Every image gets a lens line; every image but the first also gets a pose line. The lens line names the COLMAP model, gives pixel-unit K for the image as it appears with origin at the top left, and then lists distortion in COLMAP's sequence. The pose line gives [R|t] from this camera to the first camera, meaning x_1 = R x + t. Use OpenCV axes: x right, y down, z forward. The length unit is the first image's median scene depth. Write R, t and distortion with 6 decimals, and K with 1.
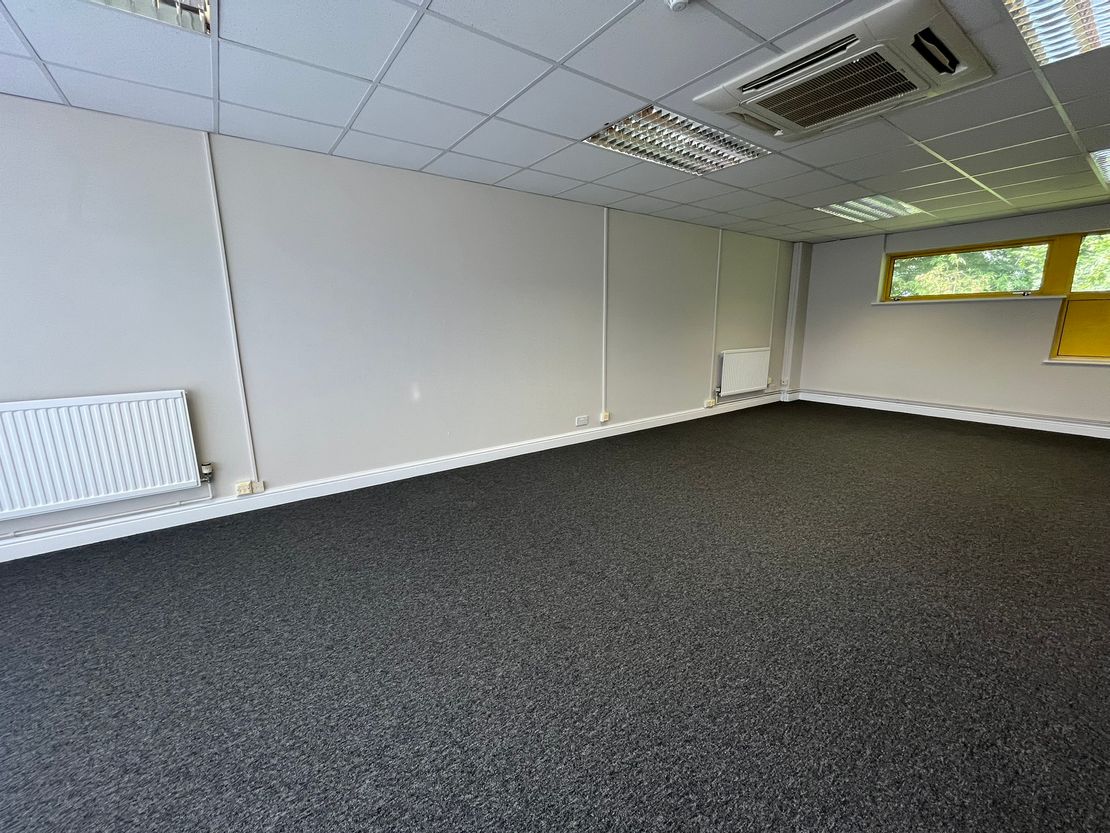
lens RADIAL K [[440.8, 0, 555.0], [0, 440.8, 416.5], [0, 0, 1]] dist [-0.000392, -0.000051]
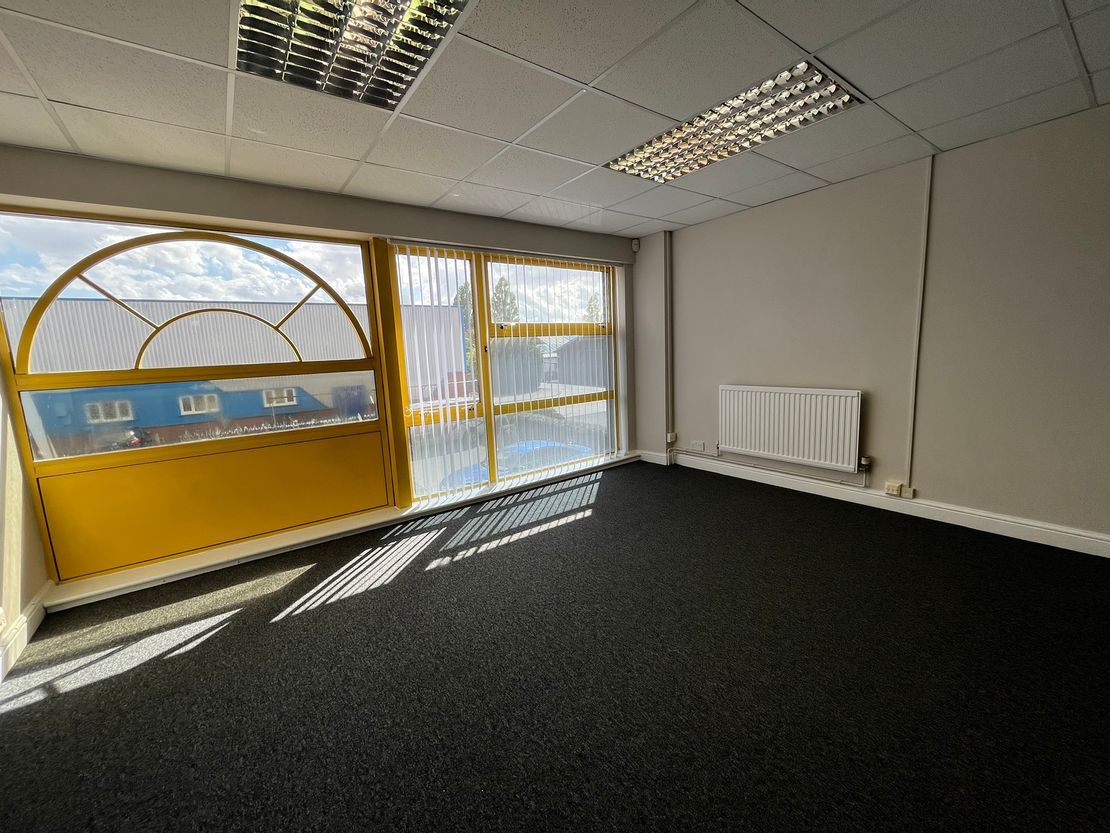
lens RADIAL K [[450.7, 0, 555.0], [0, 450.7, 416.5], [0, 0, 1]] dist [0.000179, -0.000179]
pose [[0.015024, 0.161393, -0.986776, 0.341900], [-0.153006, 0.975635, 0.157241, -0.055196], [0.988111, 0.148620, 0.039352, 0.136296]]
